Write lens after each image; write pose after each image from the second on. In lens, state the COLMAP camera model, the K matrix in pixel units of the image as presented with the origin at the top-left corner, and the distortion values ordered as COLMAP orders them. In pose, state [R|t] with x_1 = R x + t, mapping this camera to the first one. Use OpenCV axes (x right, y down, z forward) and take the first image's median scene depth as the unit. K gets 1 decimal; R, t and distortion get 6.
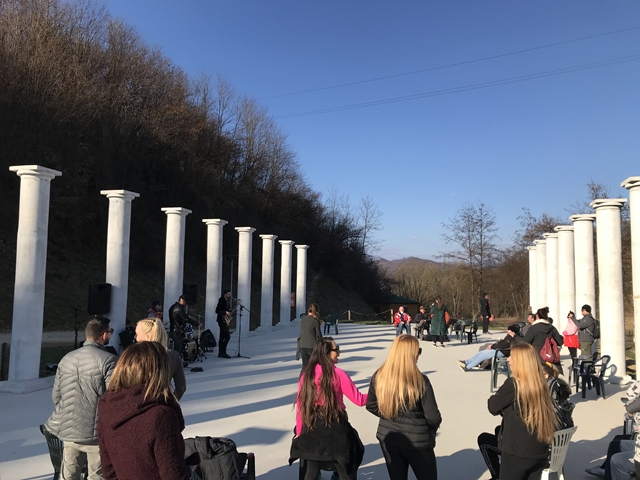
lens RADIAL K [[544.7, 0, 320.0], [0, 544.7, 240.0], [0, 0, 1]] dist [0.044807, -0.000370]
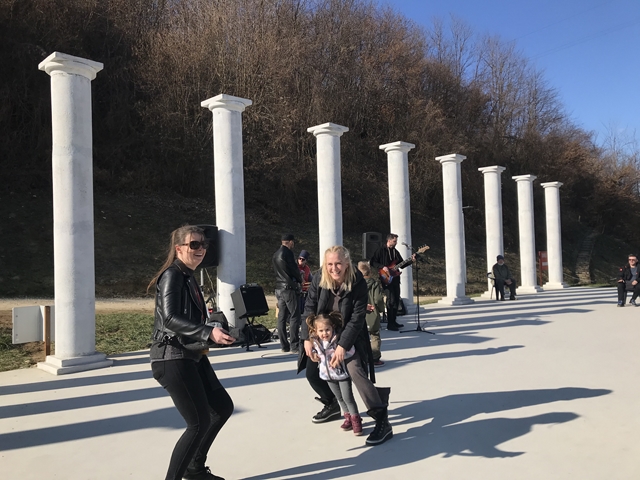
lens RADIAL K [[544.7, 0, 320.0], [0, 544.7, 240.0], [0, 0, 1]] dist [0.044807, -0.000370]
pose [[0.881120, -0.066503, -0.468193, 0.017267], [0.086808, 0.995984, 0.021898, 0.022329], [0.464857, -0.059938, 0.883355, 0.103304]]
